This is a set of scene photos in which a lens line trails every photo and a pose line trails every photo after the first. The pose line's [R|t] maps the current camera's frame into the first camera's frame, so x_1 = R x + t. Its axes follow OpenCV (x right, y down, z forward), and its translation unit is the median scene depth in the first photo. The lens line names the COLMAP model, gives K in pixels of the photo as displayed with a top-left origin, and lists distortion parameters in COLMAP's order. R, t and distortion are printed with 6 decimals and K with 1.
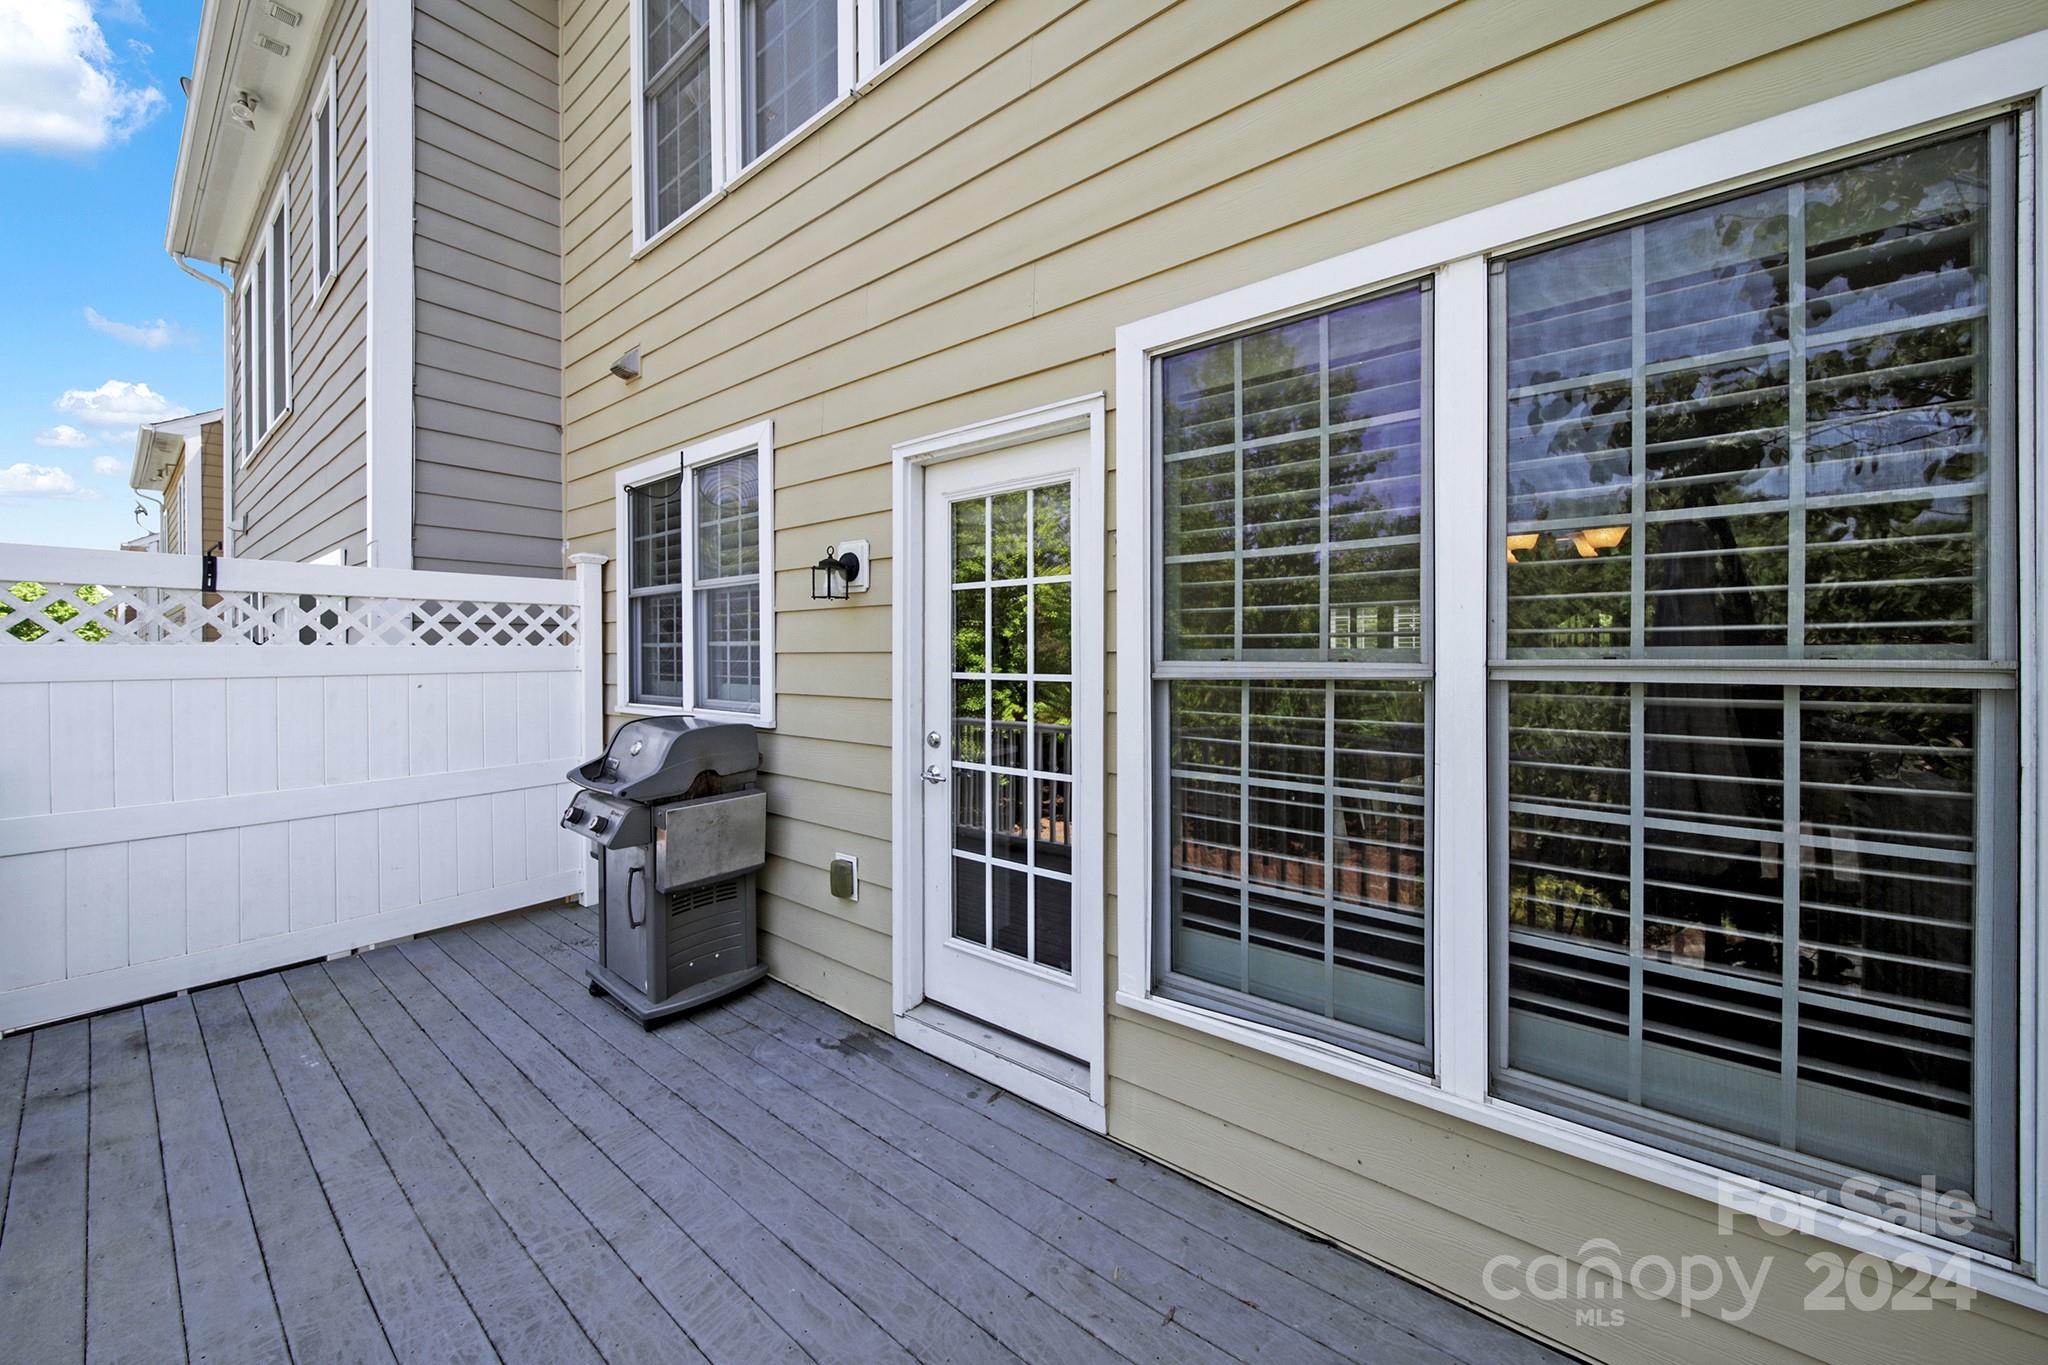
lens RADIAL K [[732.8, 0, 1026.7], [0, 732.8, 630.7], [0, 0, 1]] dist [0.000583, -0.000097]
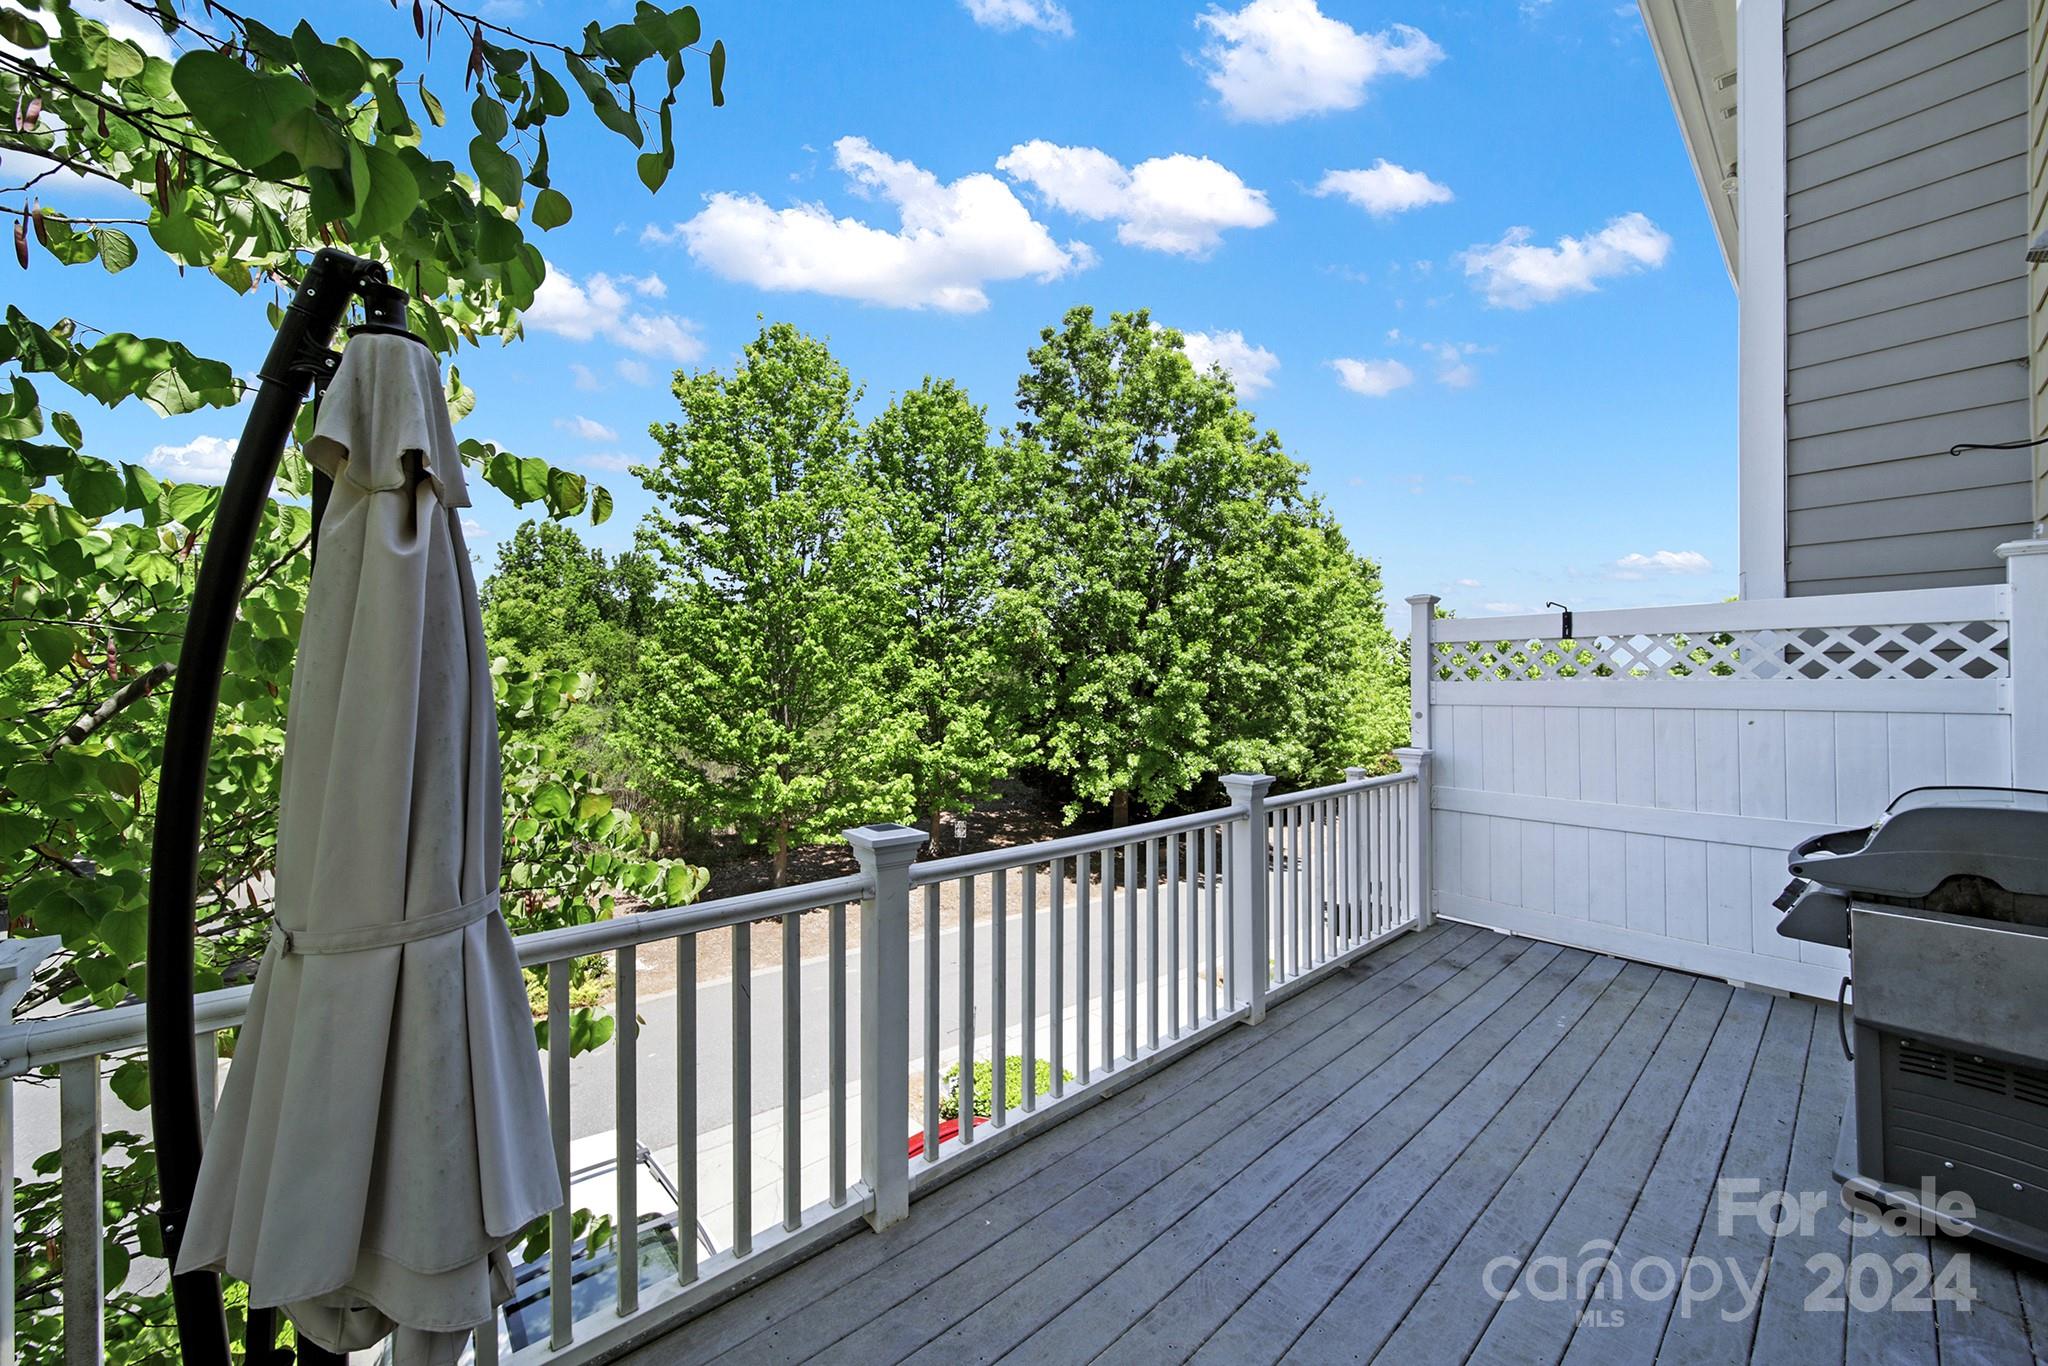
lens RADIAL K [[742.5, 0, 1019.9], [0, 742.5, 678.5], [0, 0, 1]] dist [0.000593, 0.000016]
pose [[-0.187108, -0.007067, -0.982314, 0.337718], [0.024259, 0.999636, -0.011812, 0.008721], [0.982040, -0.026040, -0.186869, 0.301758]]
